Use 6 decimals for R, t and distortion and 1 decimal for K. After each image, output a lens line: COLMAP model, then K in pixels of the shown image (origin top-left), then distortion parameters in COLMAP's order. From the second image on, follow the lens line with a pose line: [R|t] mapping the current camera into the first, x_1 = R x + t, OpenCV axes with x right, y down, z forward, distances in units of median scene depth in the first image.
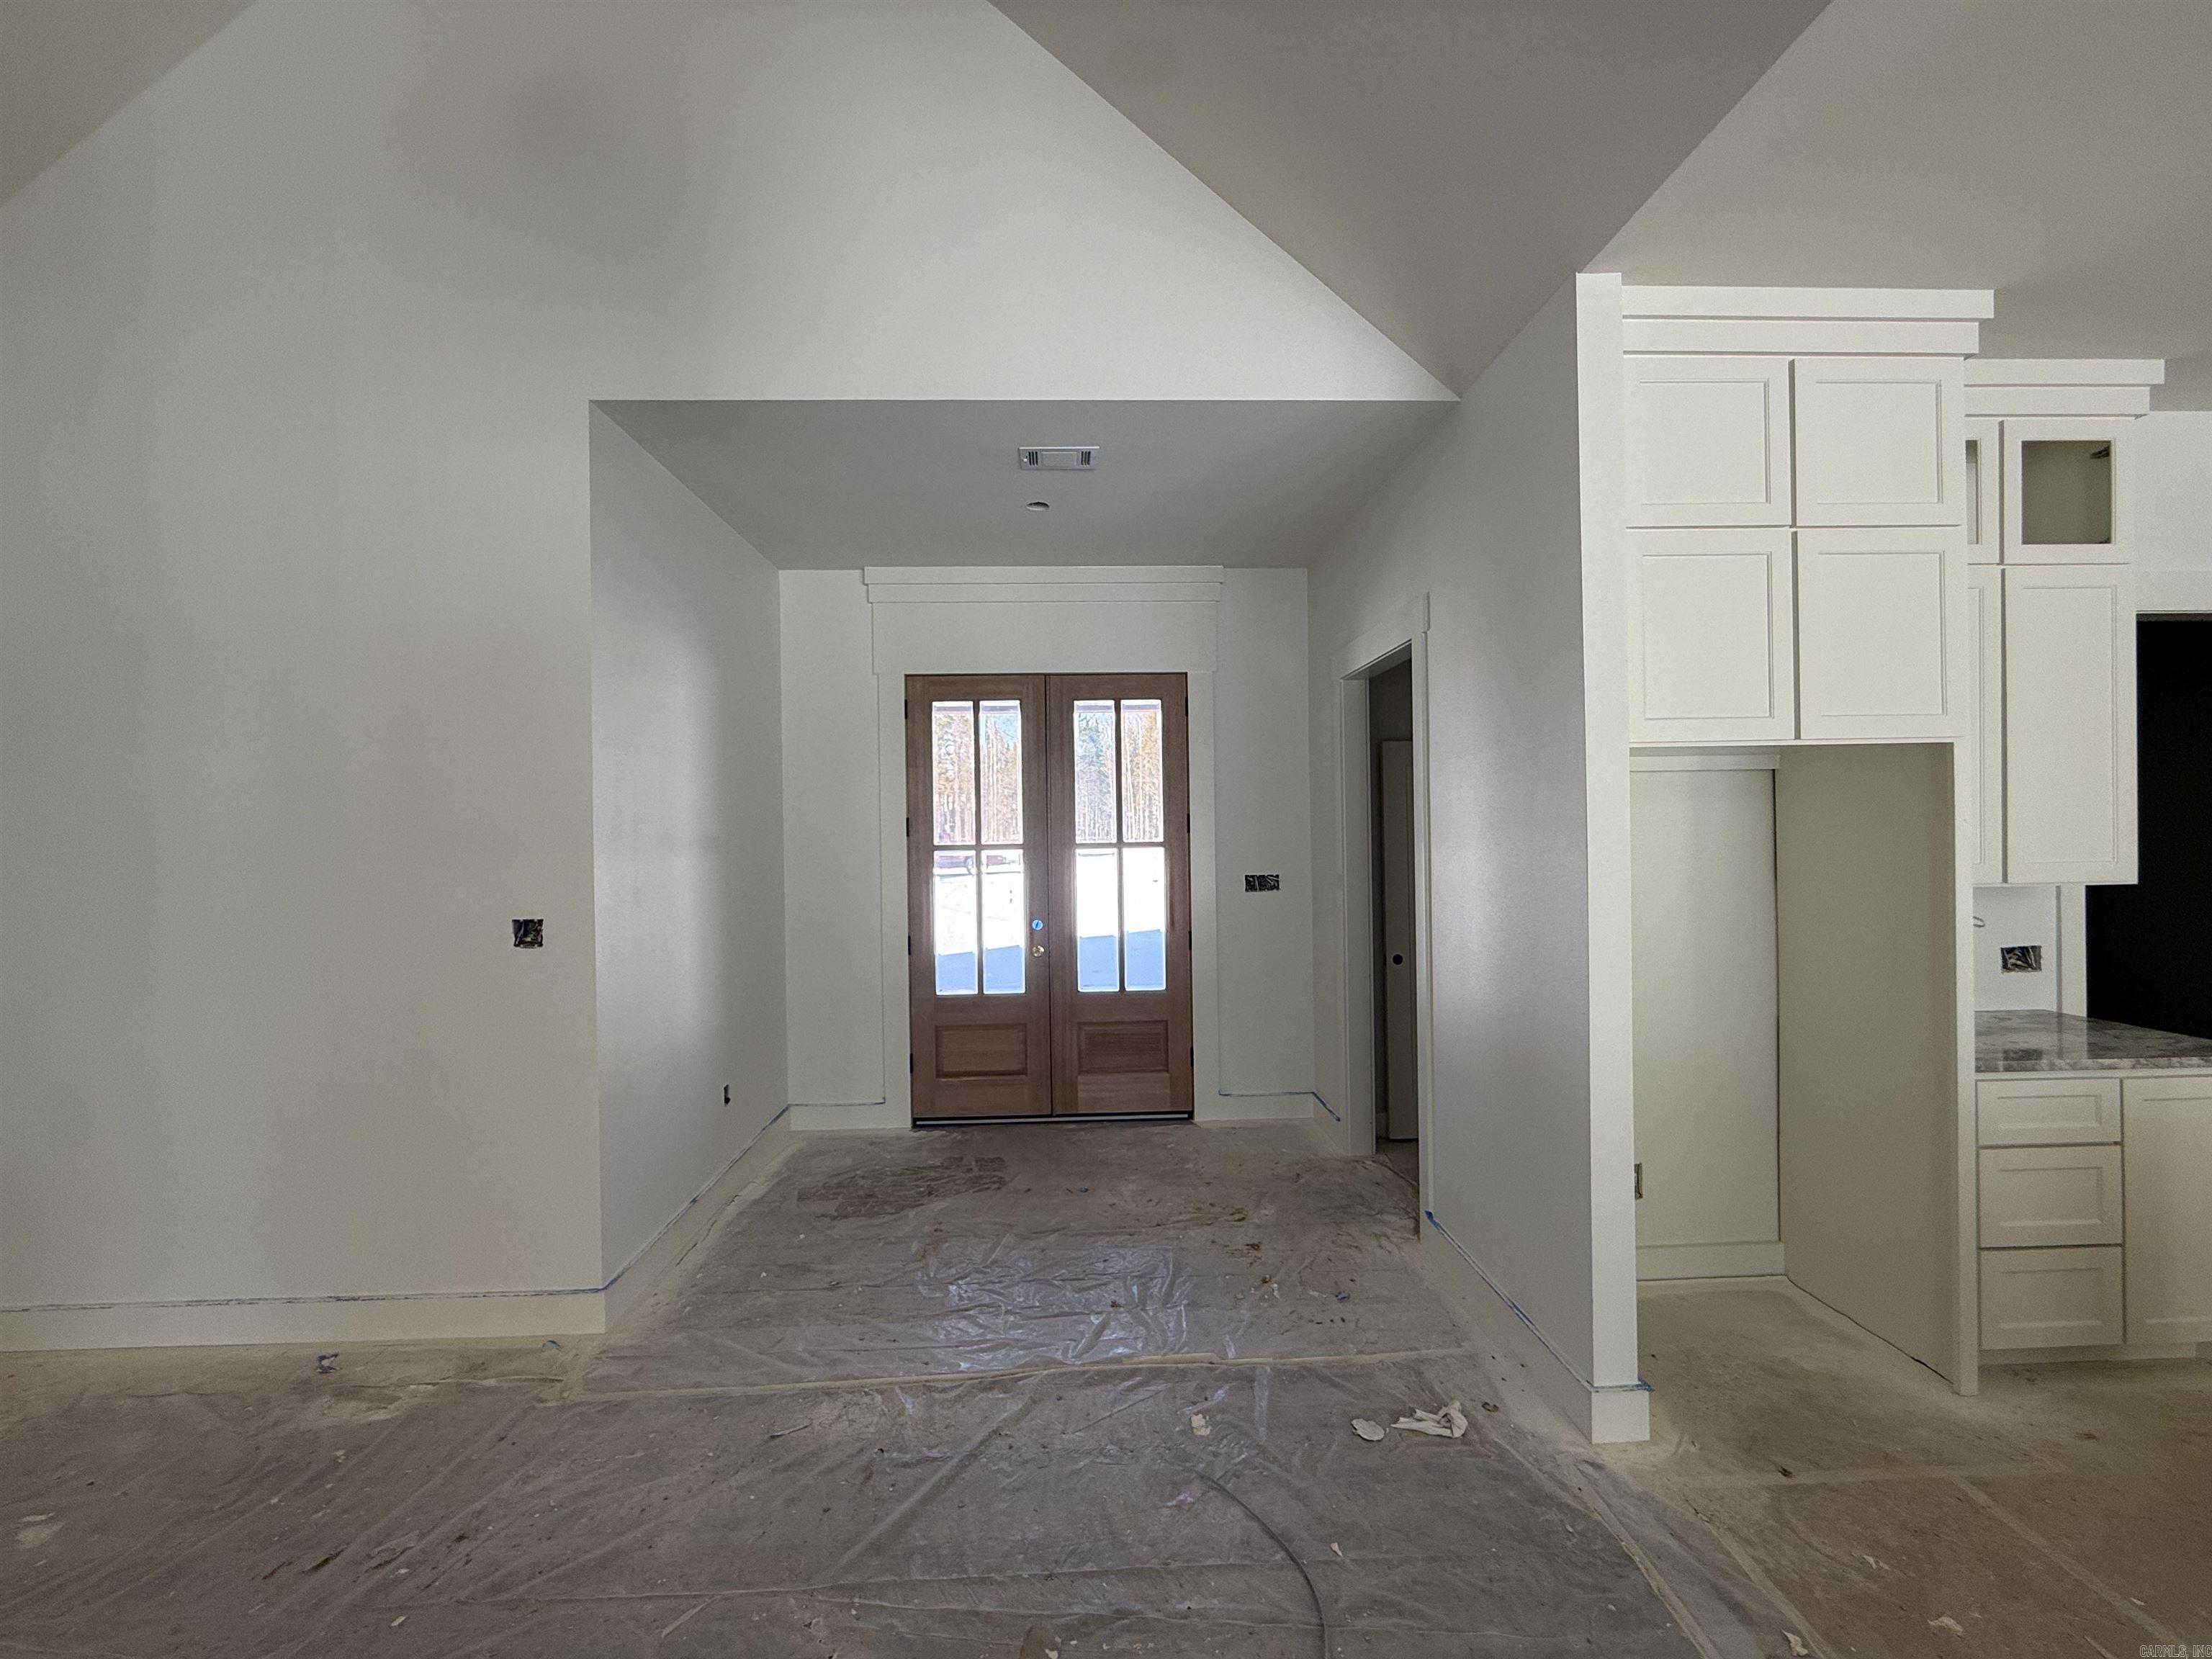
lens RADIAL K [[878.5, 0, 1101.7], [0, 878.5, 830.8], [0, 0, 1]] dist [0.001549, -0.000160]
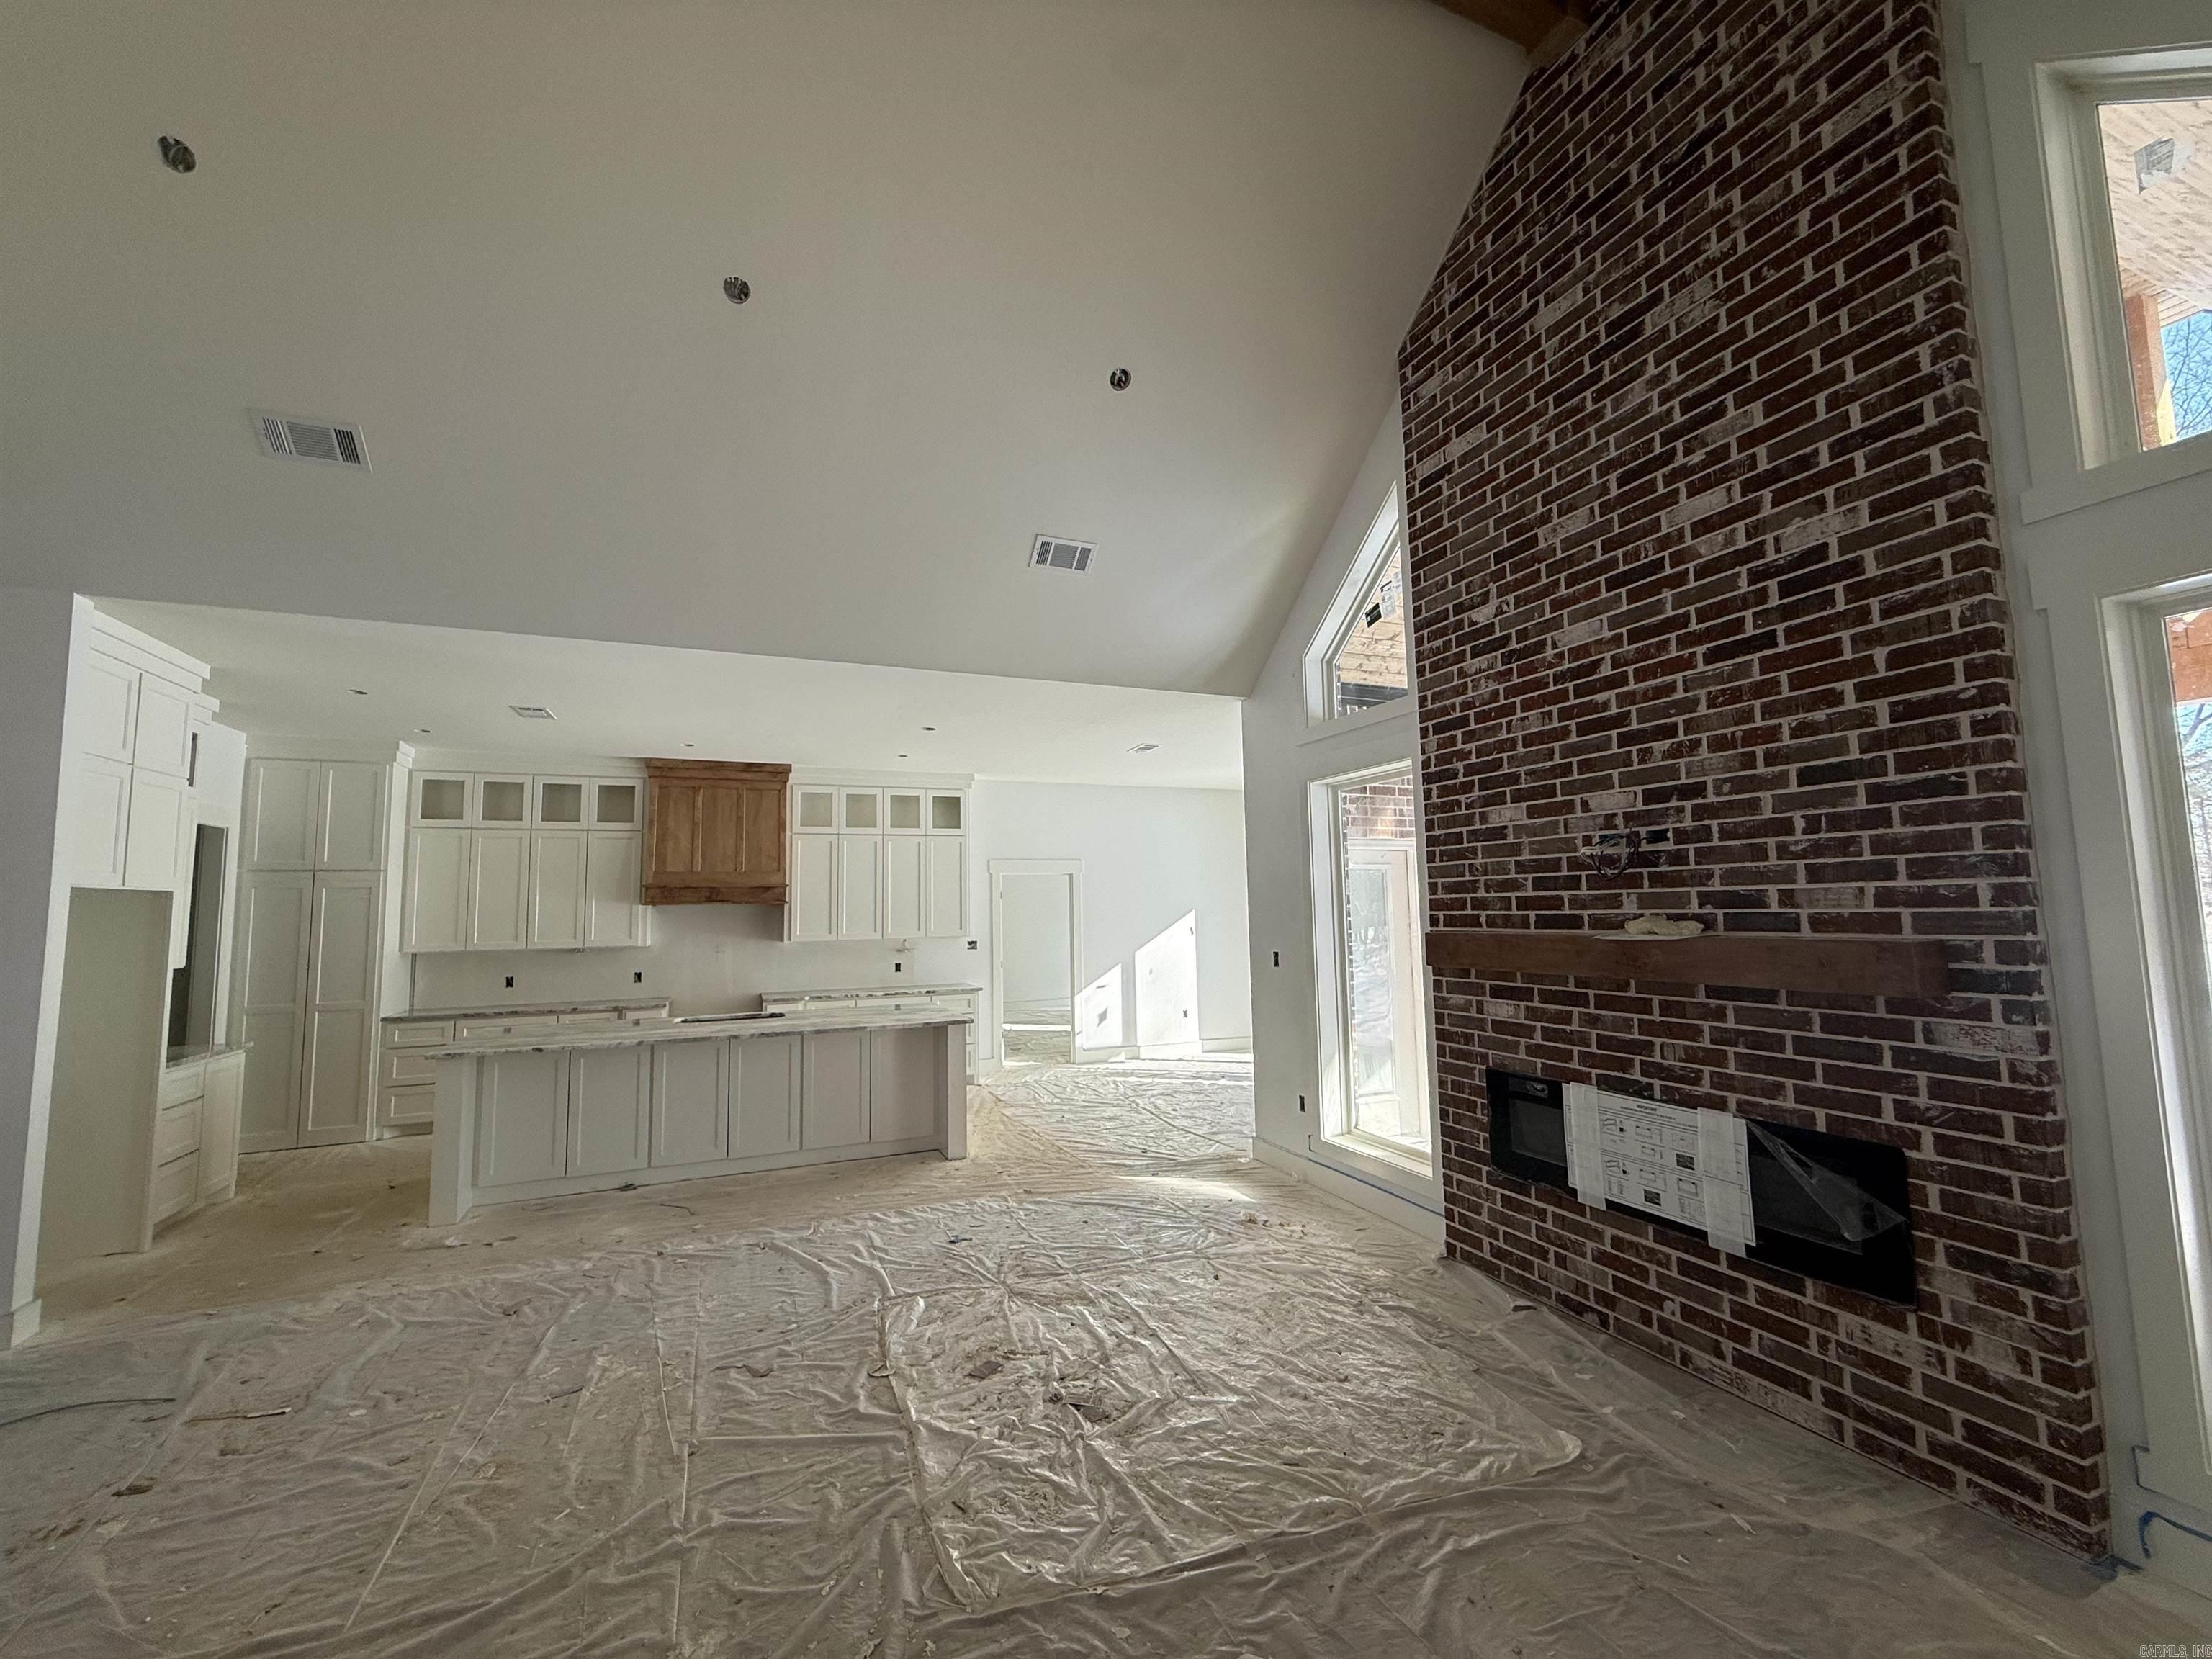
lens RADIAL K [[878.5, 0, 1096.5], [0, 878.5, 831.0], [0, 0, 1]] dist [0.001549, -0.000160]
pose [[-0.346056, 0.106106, 0.932195, -1.414165], [0.025815, 0.994285, -0.103590, 0.016746], [-0.937859, -0.011784, -0.346817, -0.188401]]
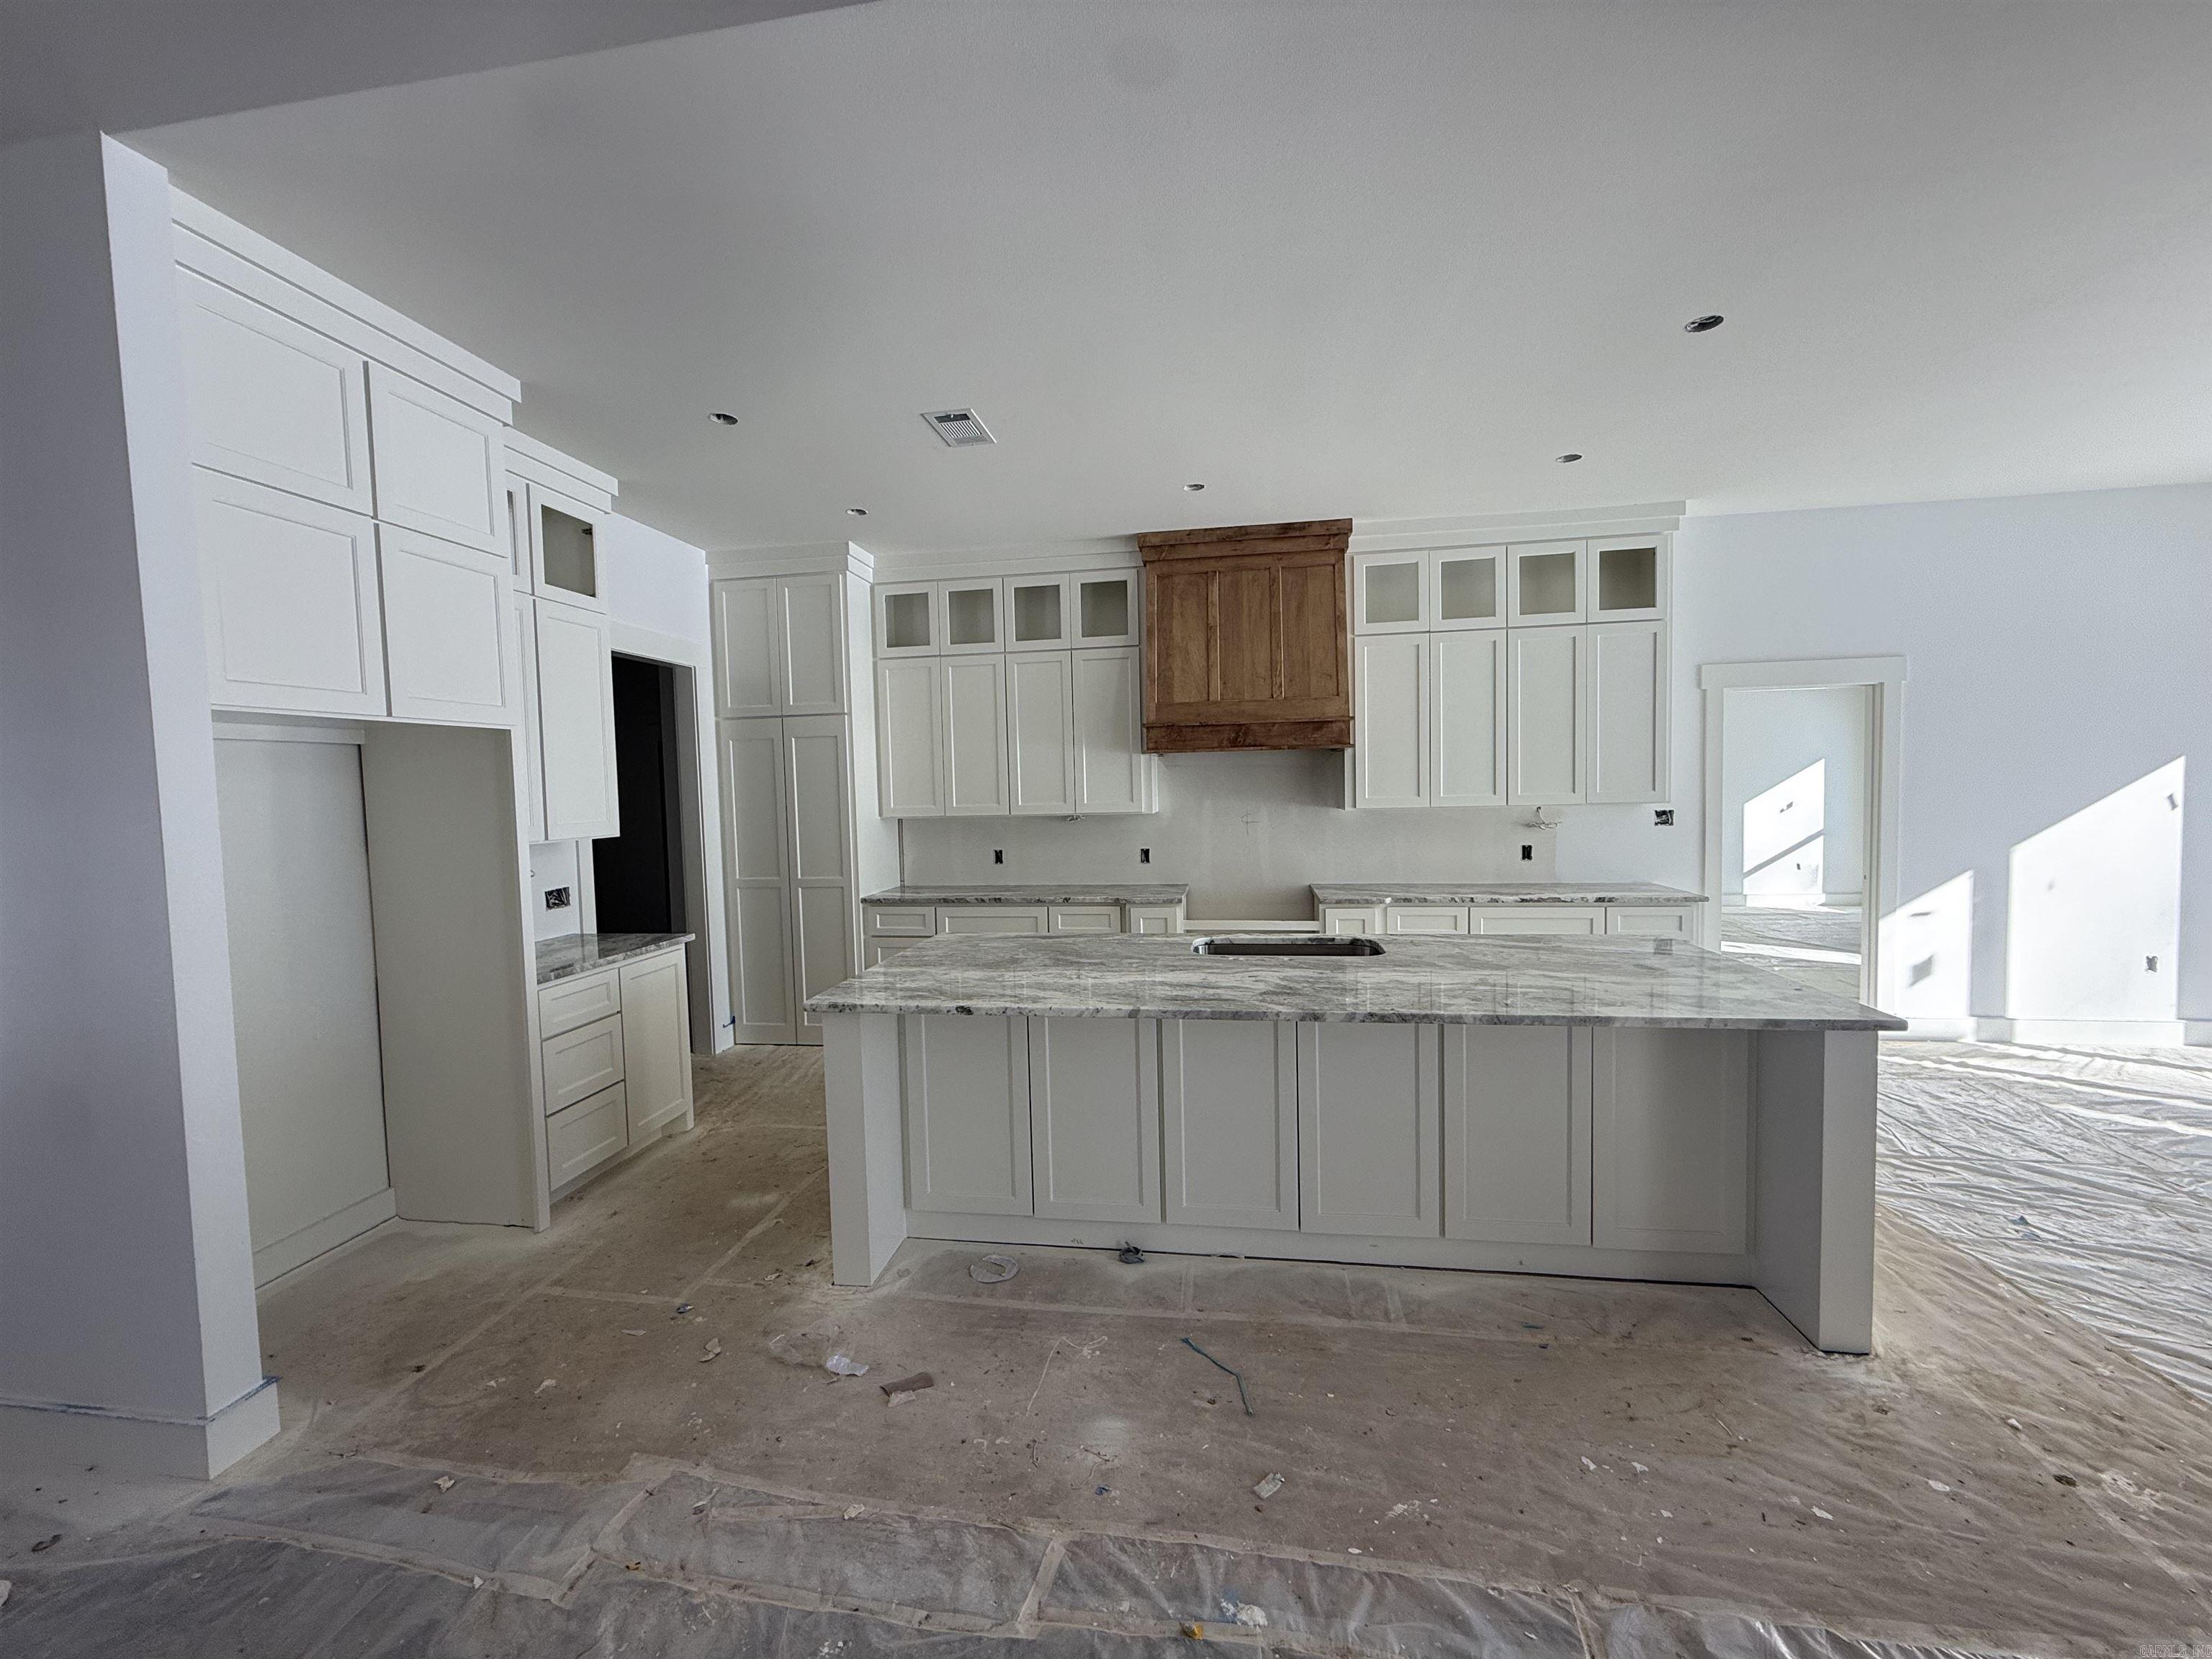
lens RADIAL K [[878.5, 0, 1097.7], [0, 878.5, 828.2], [0, 0, 1]] dist [0.001549, -0.000160]
pose [[0.194907, -0.038881, 0.980051, -0.109407], [0.024000, 0.999104, 0.034864, 0.016720], [-0.980528, 0.016726, 0.195666, -0.070909]]
